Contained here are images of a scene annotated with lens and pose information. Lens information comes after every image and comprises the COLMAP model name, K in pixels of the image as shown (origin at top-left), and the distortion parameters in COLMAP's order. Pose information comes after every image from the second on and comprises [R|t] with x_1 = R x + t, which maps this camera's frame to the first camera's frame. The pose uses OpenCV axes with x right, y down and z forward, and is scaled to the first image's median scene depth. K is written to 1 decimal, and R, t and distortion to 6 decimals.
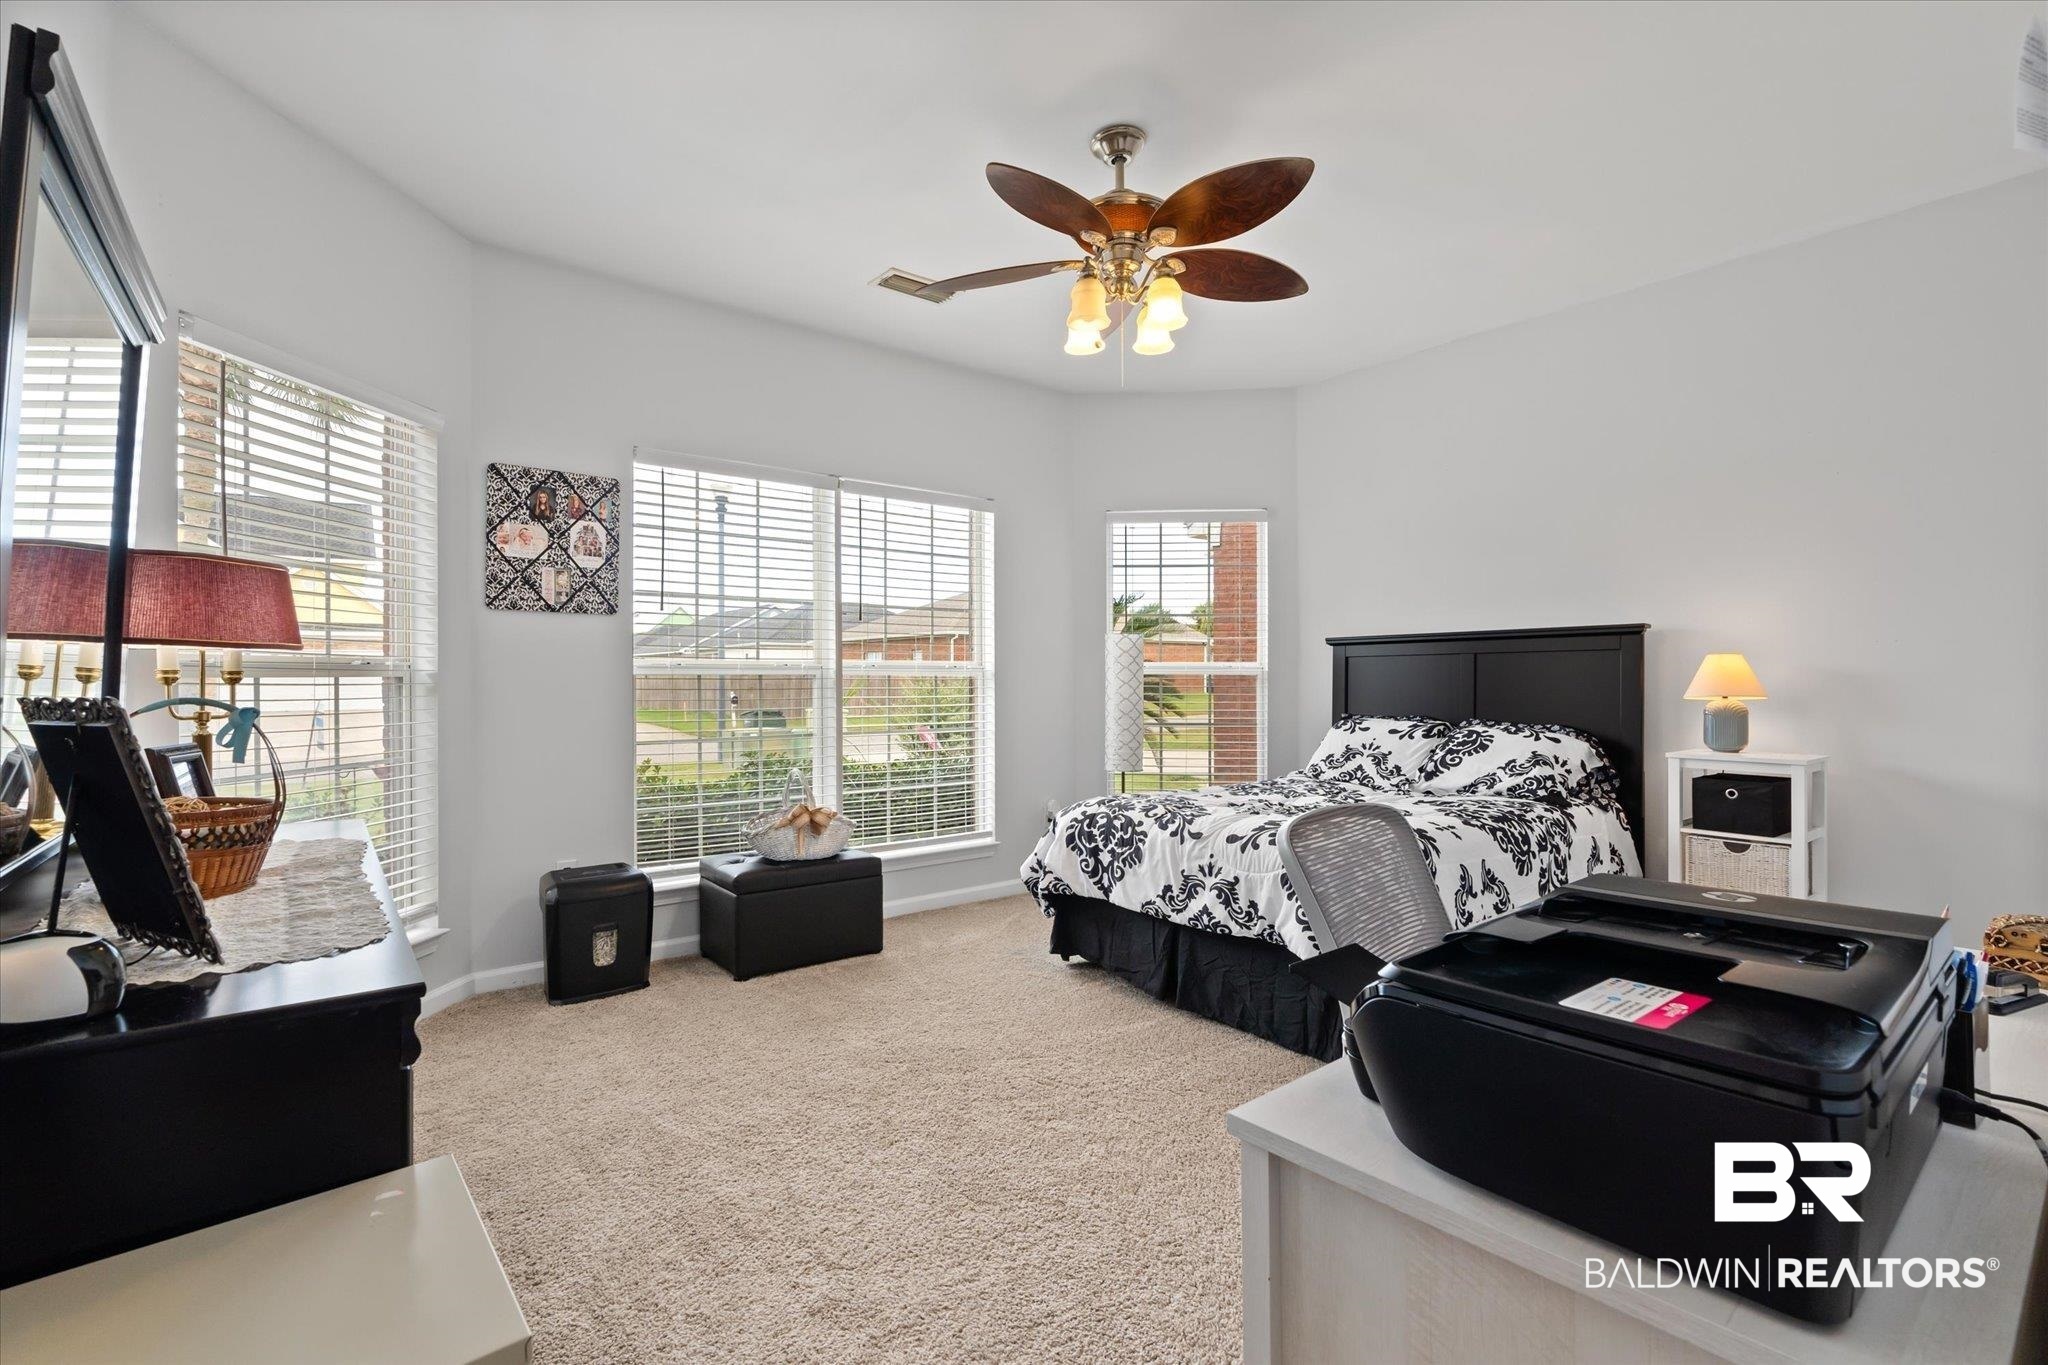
lens RADIAL K [[934.1, 0, 1021.5], [0, 934.1, 672.7], [0, 0, 1]] dist [-0.001966, 0.000194]
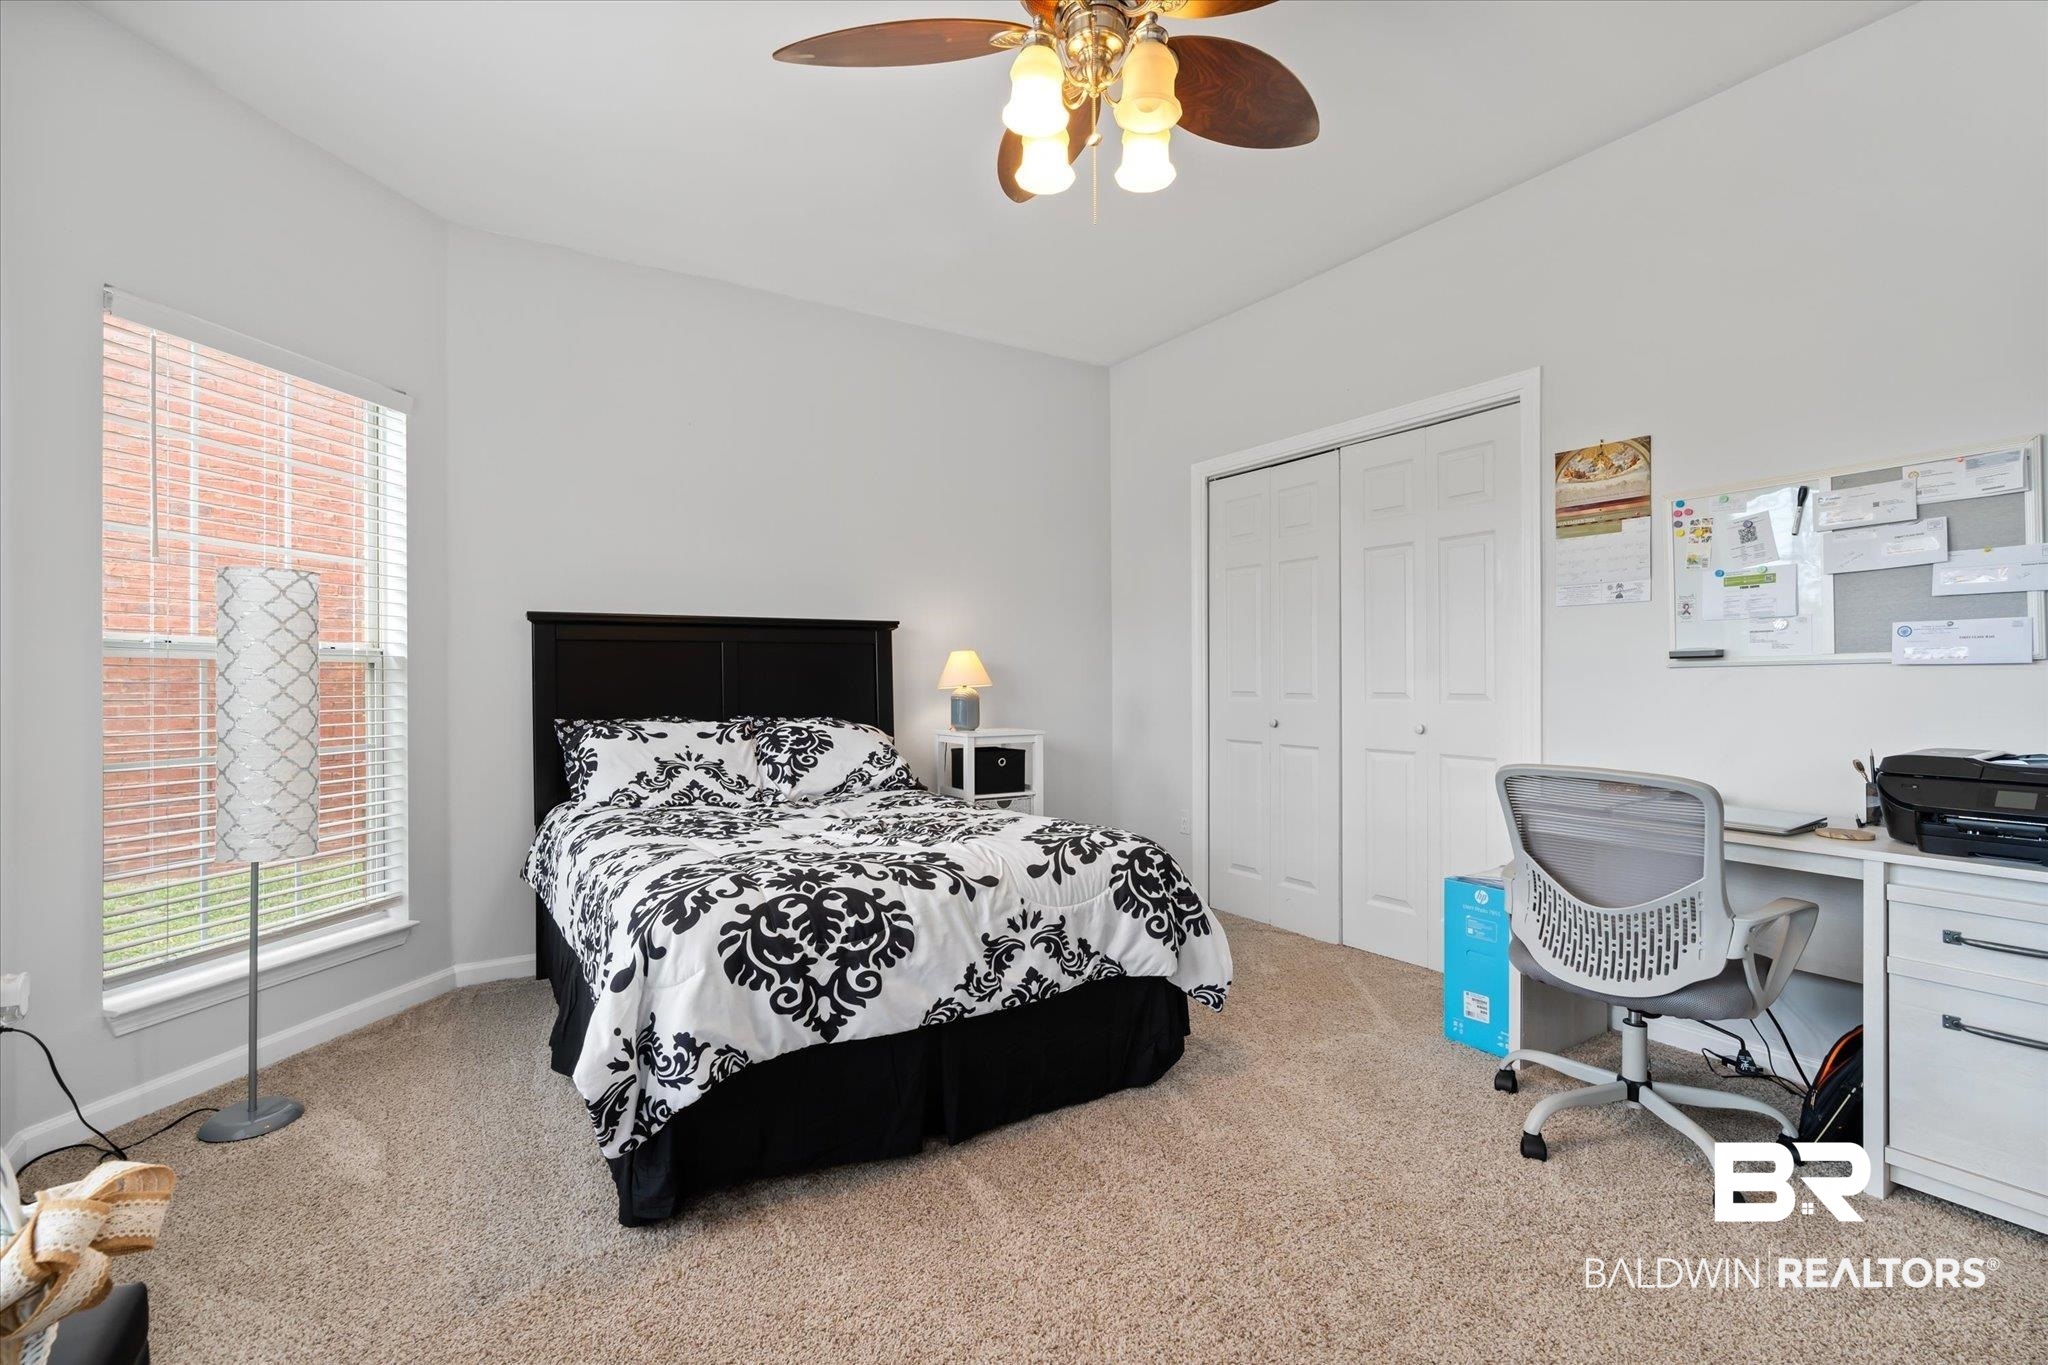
lens RADIAL K [[934.1, 0, 1021.5], [0, 934.1, 672.7], [0, 0, 1]] dist [-0.001966, 0.000194]
pose [[0.089990, 0.009333, 0.995899, -0.477772], [-0.004208, 0.999951, -0.008990, 0.019498], [-0.995934, -0.003382, 0.090025, 0.833754]]
